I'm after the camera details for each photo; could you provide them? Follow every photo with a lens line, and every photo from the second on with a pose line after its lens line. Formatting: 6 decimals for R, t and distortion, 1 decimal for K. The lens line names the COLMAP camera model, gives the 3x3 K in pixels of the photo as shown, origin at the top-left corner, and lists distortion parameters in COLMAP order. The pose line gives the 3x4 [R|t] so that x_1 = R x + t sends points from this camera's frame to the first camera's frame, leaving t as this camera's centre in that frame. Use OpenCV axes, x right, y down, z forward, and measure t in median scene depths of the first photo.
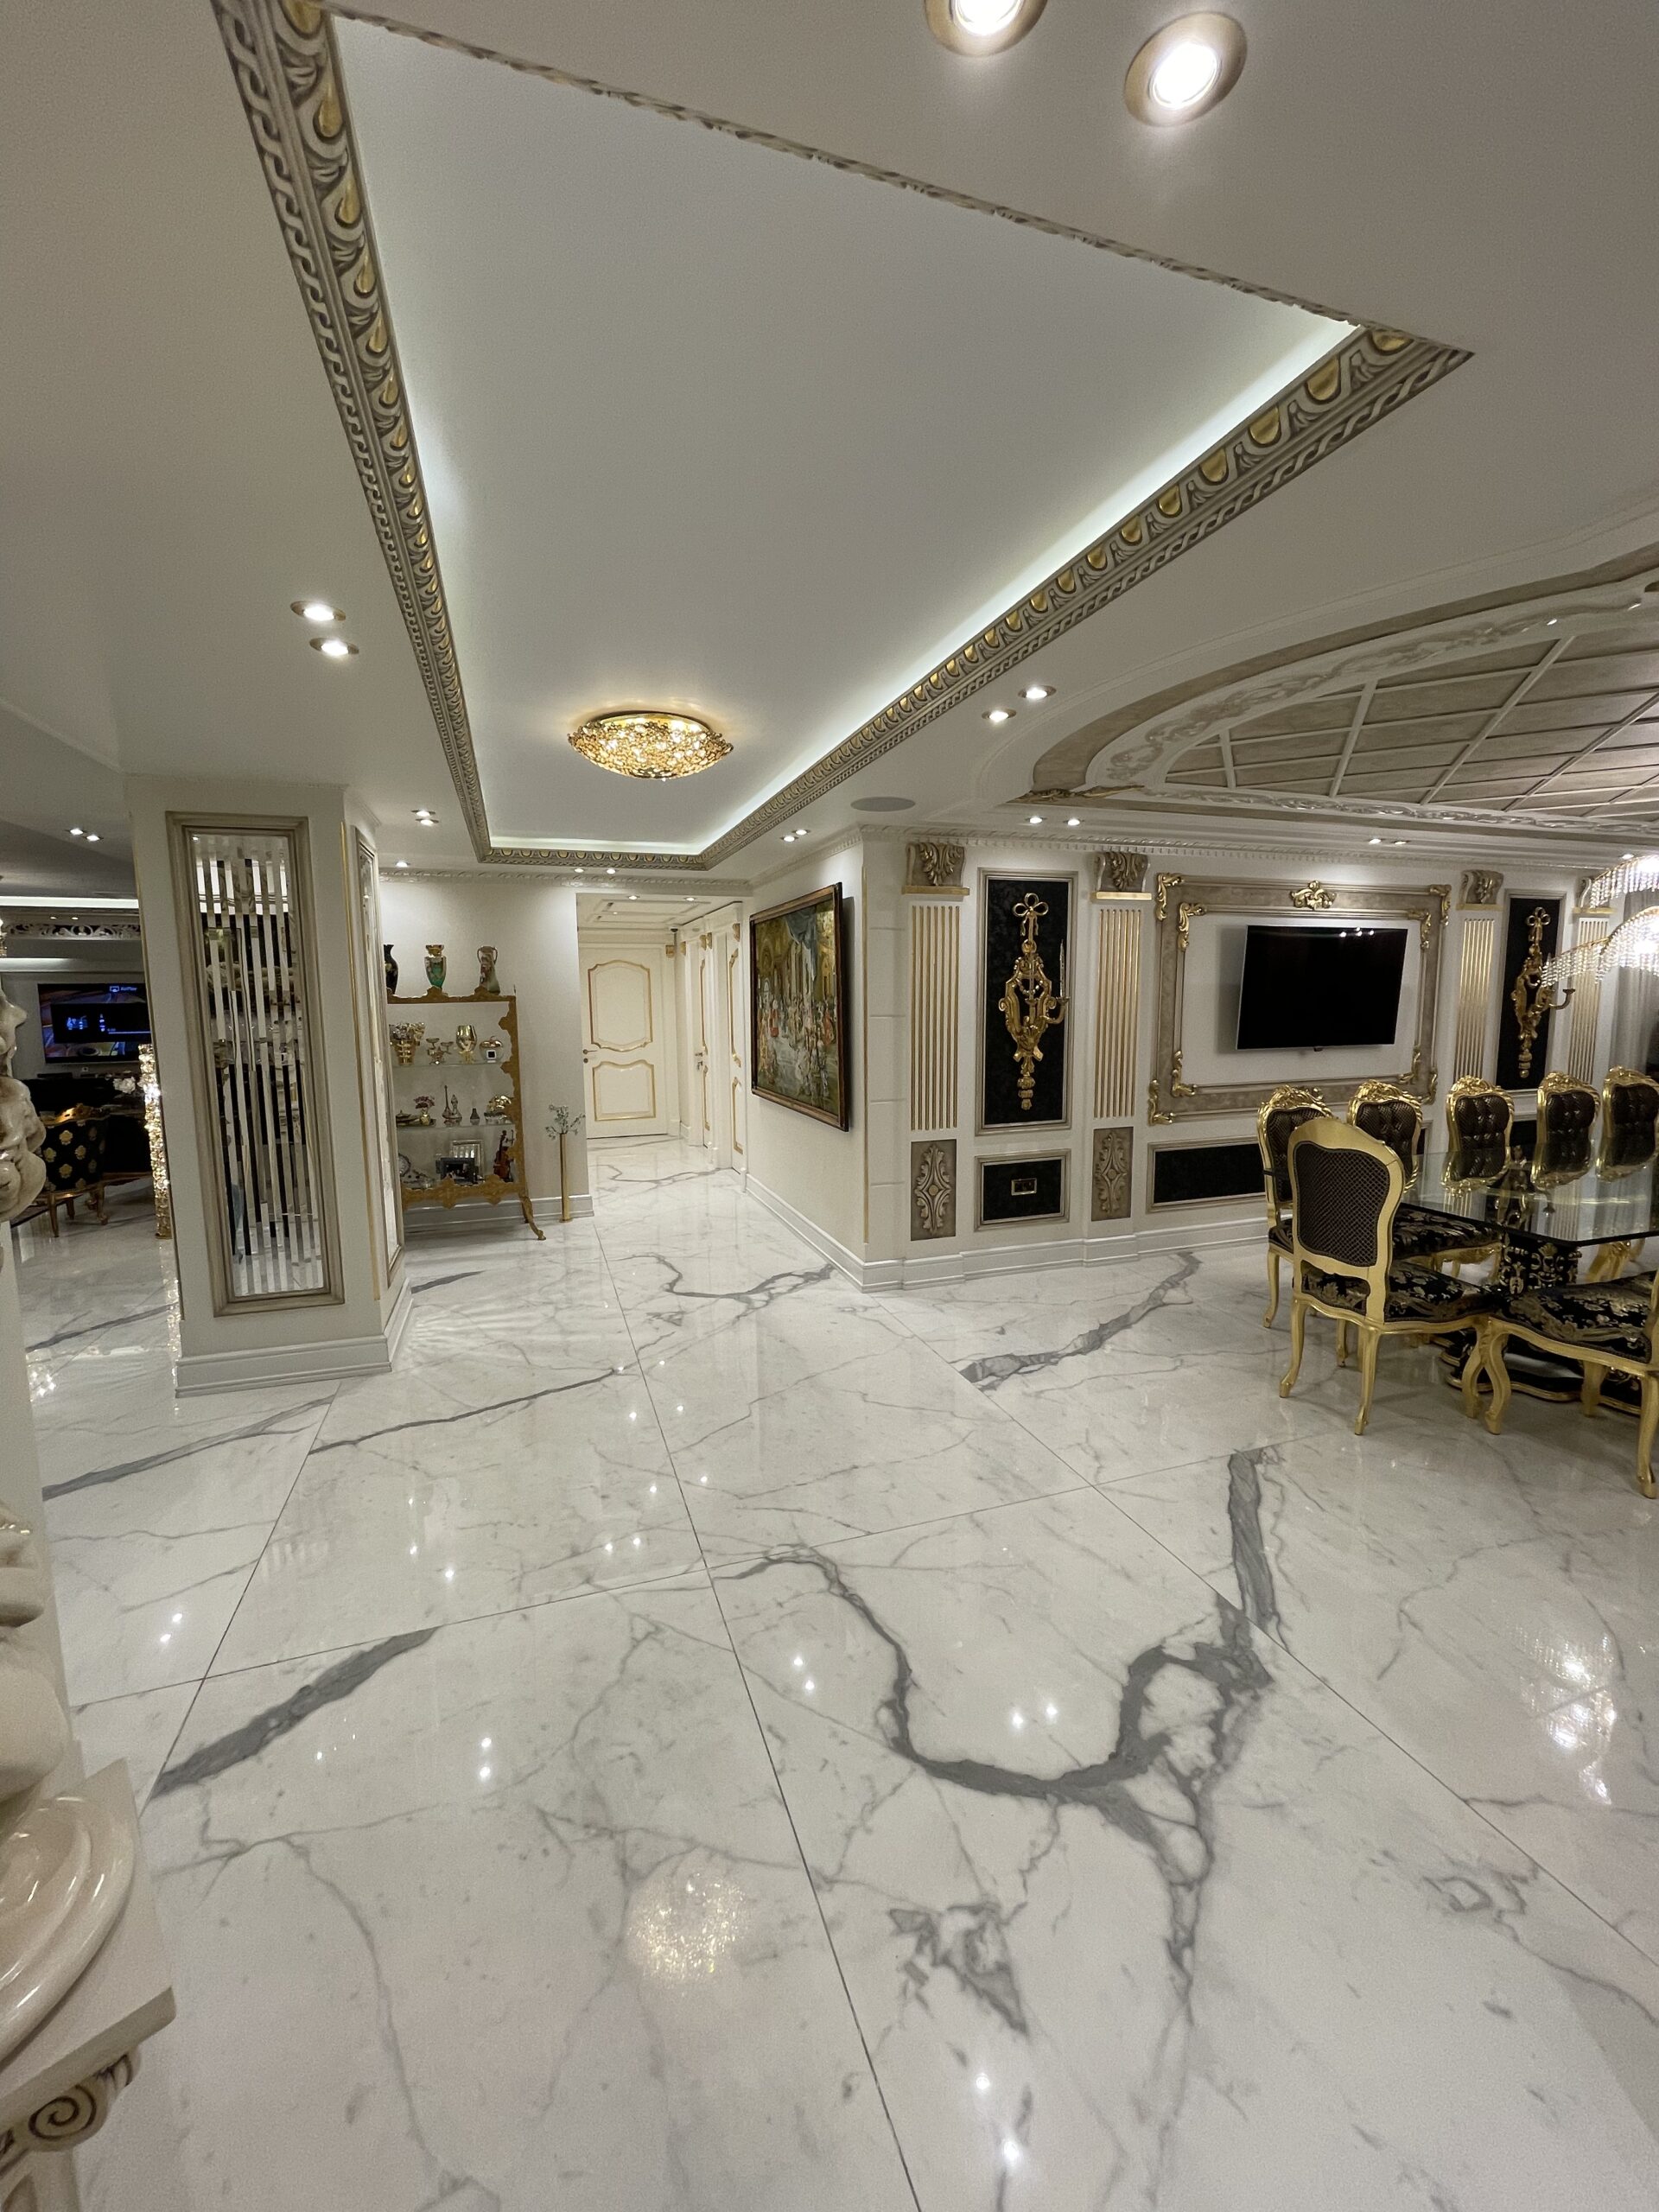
lens RADIAL K [[903.1, 0, 829.5], [0, 903.1, 1106.0], [0, 0, 1]] dist [-0.009174, 0.000251]
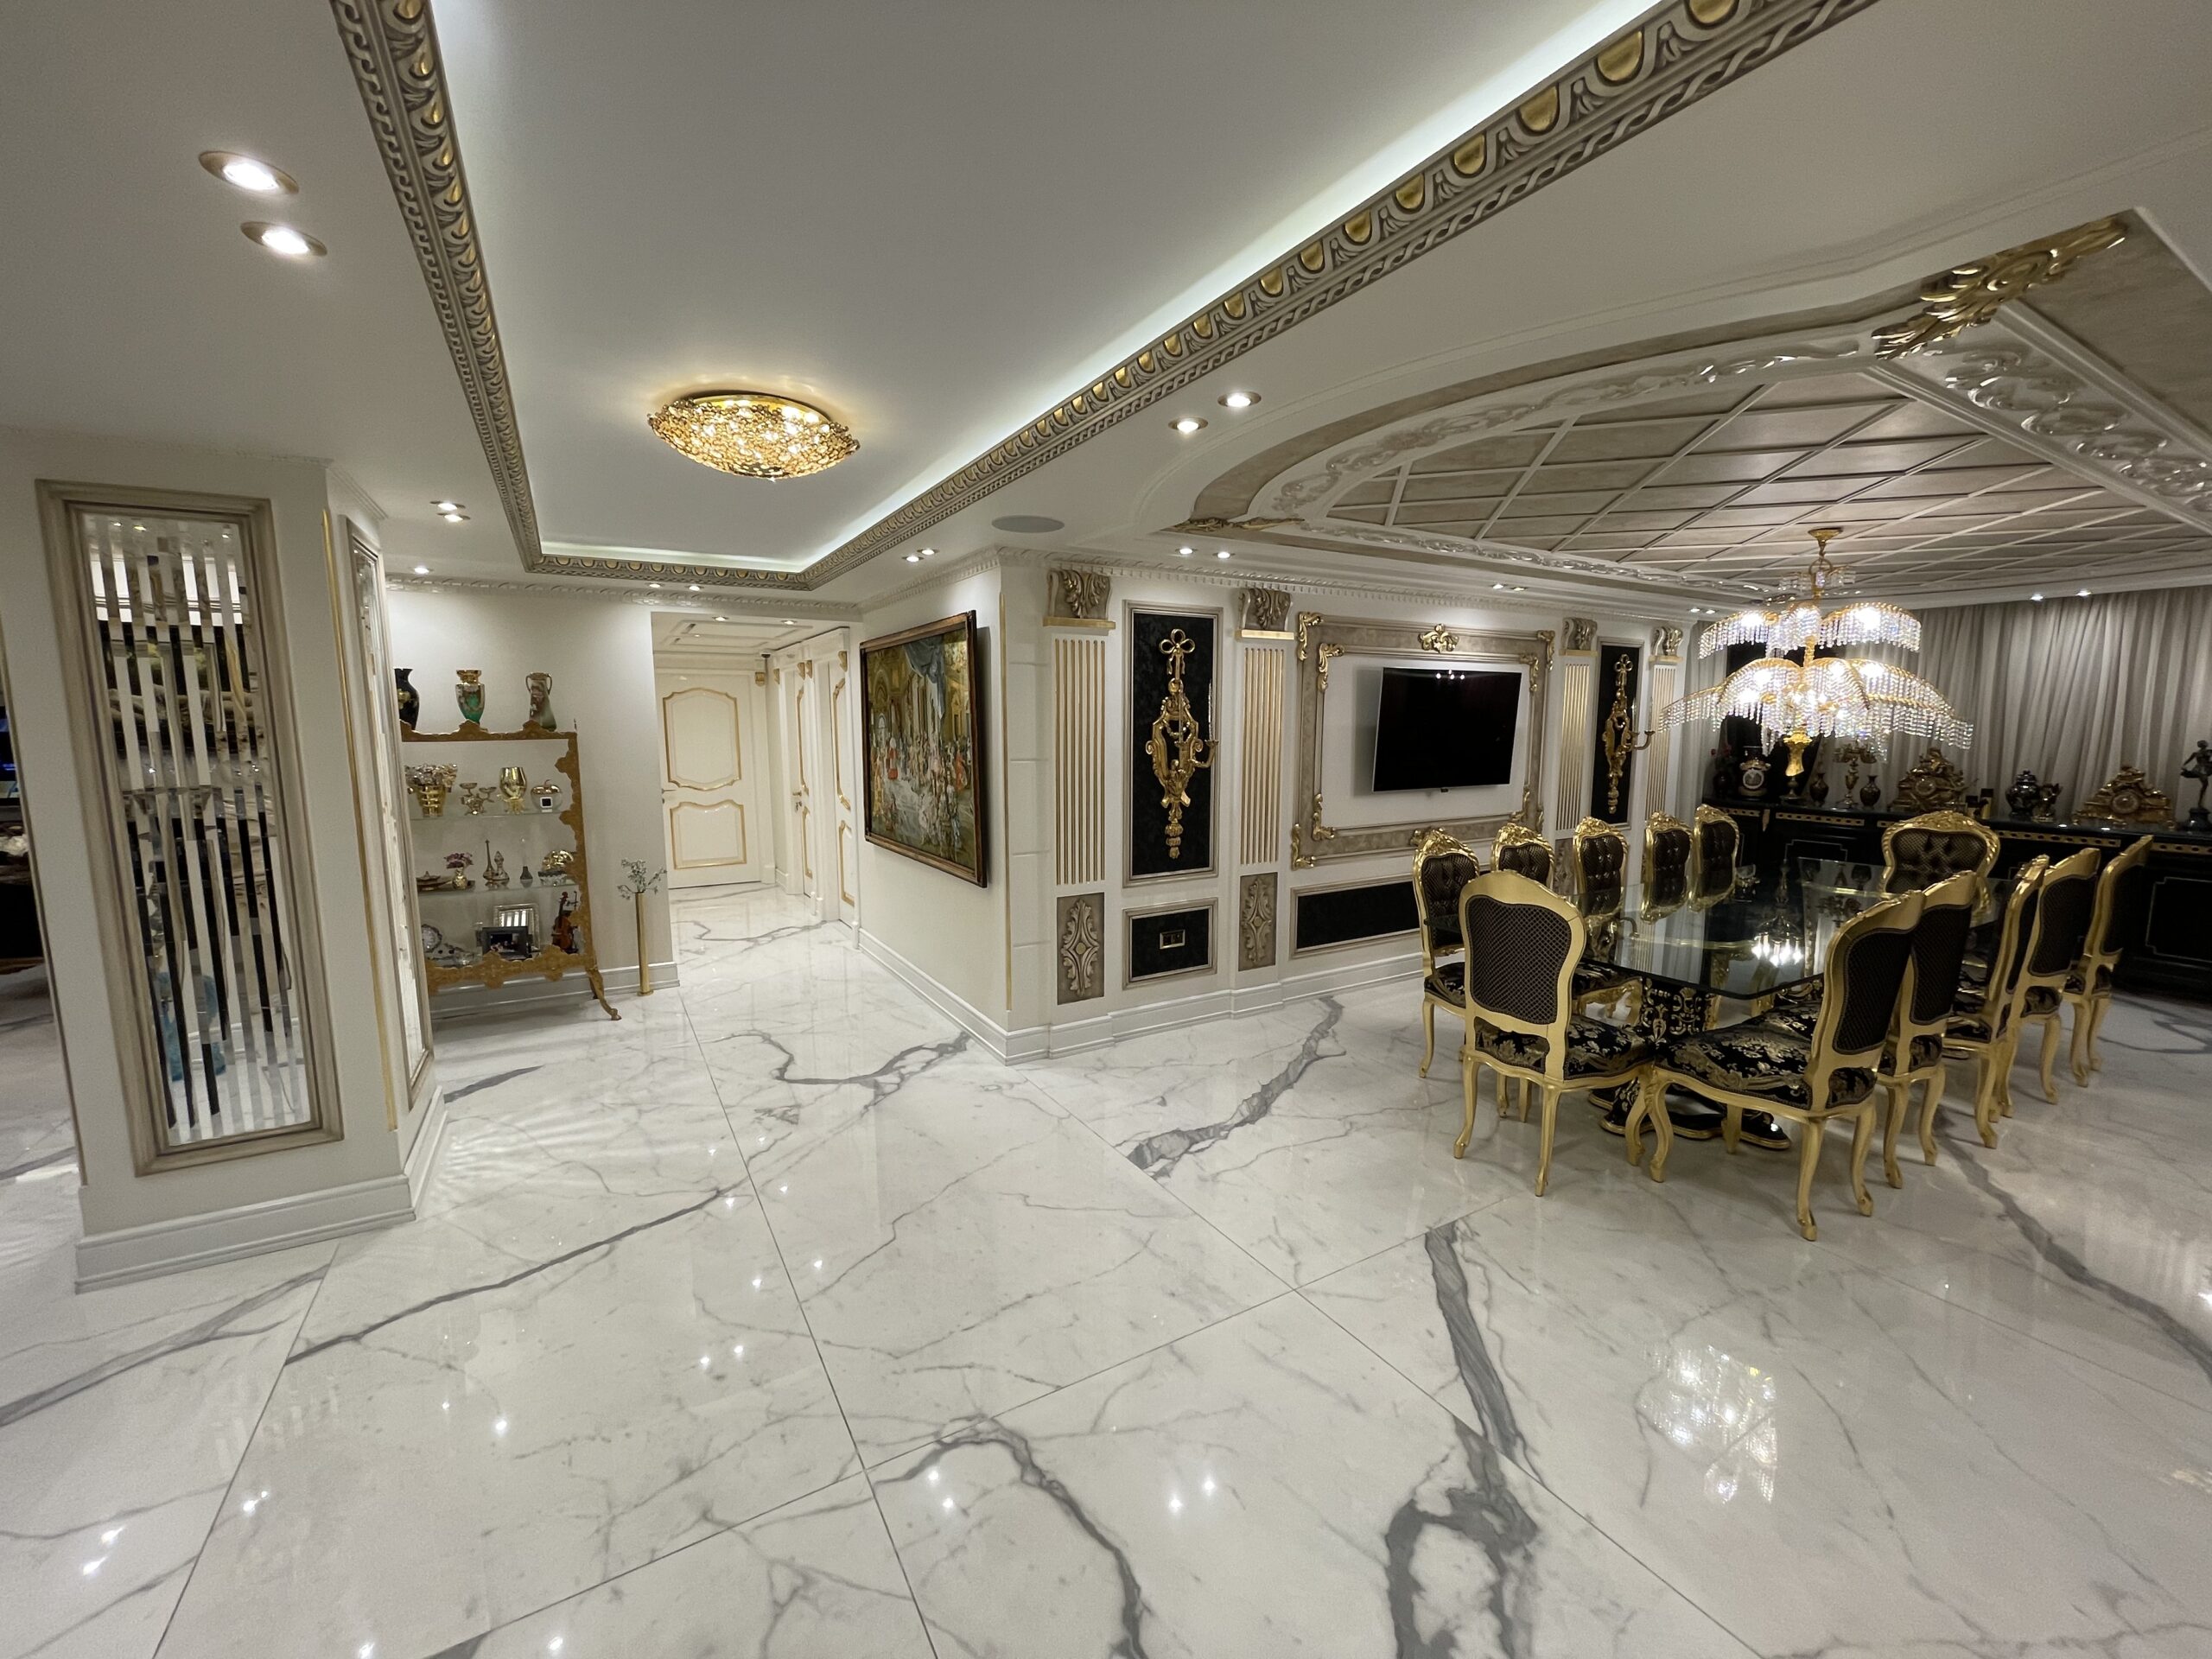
lens RADIAL K [[883.0, 0, 1097.6], [0, 883.0, 832.5], [0, 0, 1]] dist [-0.002656, 0.000297]
pose [[0.979384, -0.017196, 0.201275, -0.053567], [0.016600, 0.999851, 0.004646, -0.033007], [-0.201325, -0.001209, 0.979524, 0.130447]]
